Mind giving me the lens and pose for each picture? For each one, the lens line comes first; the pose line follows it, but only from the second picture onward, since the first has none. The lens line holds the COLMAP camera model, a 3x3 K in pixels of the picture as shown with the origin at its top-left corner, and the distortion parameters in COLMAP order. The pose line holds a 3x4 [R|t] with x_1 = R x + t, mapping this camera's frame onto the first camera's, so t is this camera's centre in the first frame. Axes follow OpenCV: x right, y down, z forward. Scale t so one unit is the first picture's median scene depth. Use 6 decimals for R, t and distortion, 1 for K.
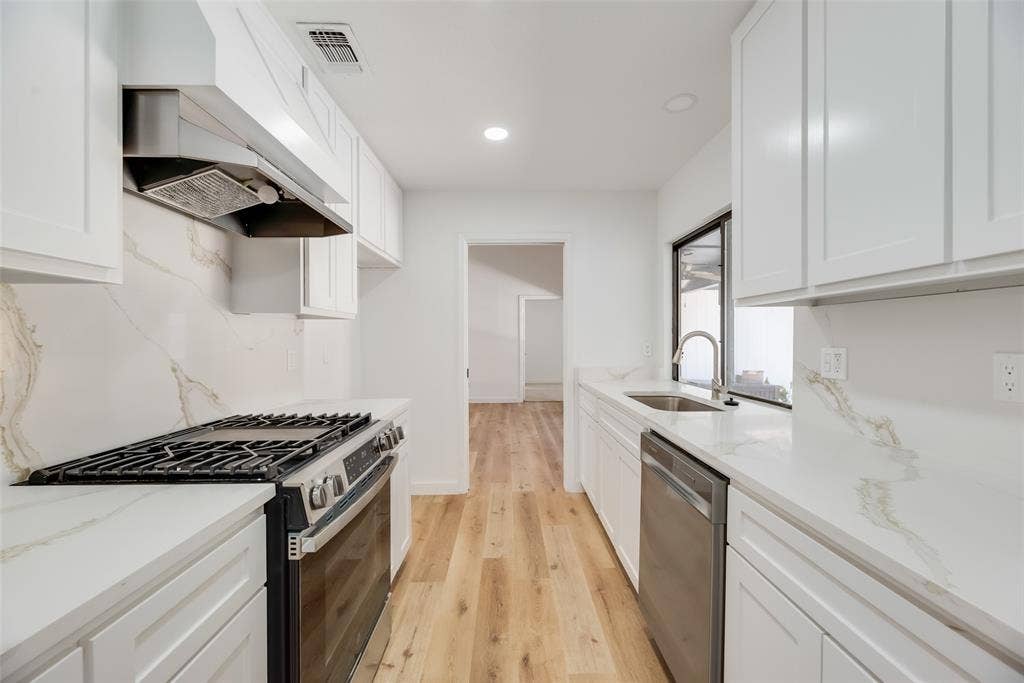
lens RADIAL K [[414.1, 0, 515.3], [0, 414.1, 340.7], [0, 0, 1]] dist [0.006577, -0.000019]
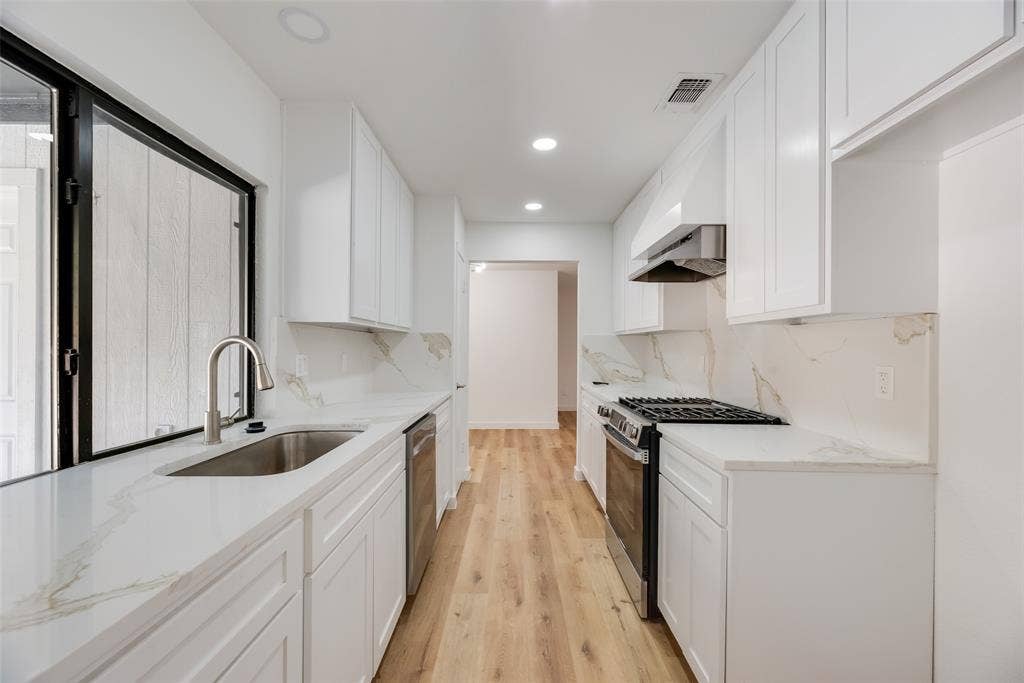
lens RADIAL K [[414.1, 0, 507.2], [0, 414.1, 347.8], [0, 0, 1]] dist [0.006577, -0.000019]
pose [[-0.999430, -0.001816, 0.033713, 0.019475], [-0.001732, 0.999995, 0.002503, -0.010102], [-0.033718, 0.002444, -0.999428, 2.254276]]
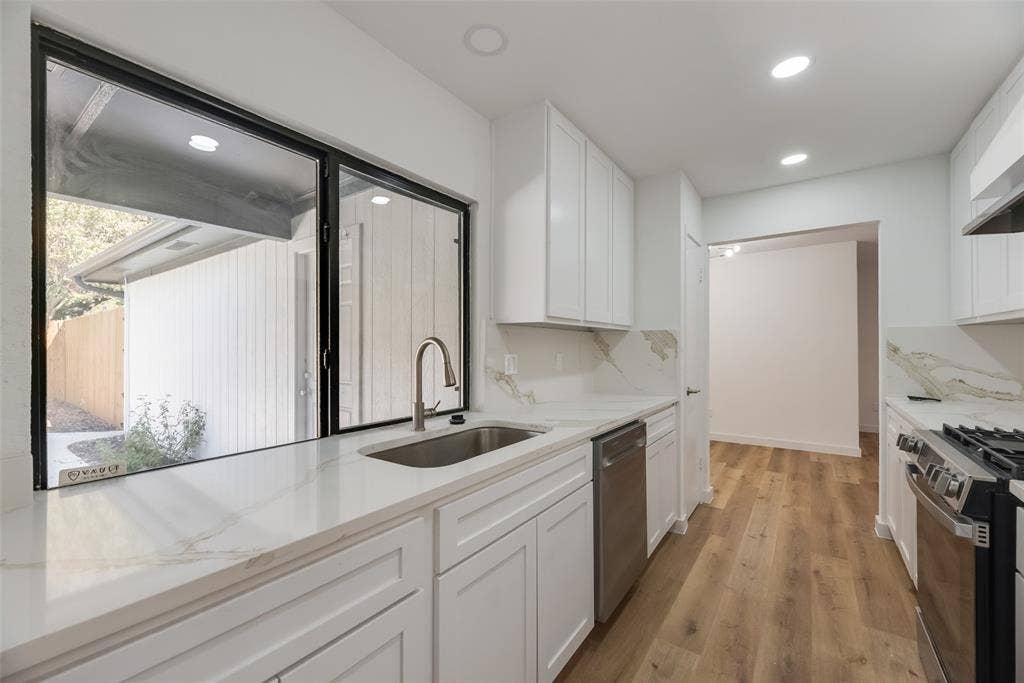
lens RADIAL K [[414.1, 0, 516.1], [0, 414.1, 344.9], [0, 0, 1]] dist [0.006577, -0.000019]
pose [[-0.801693, 0.006910, 0.597695, -0.134744], [0.005583, 0.999976, -0.004072, -0.009213], [-0.597709, 0.000072, -0.801713, 2.065657]]
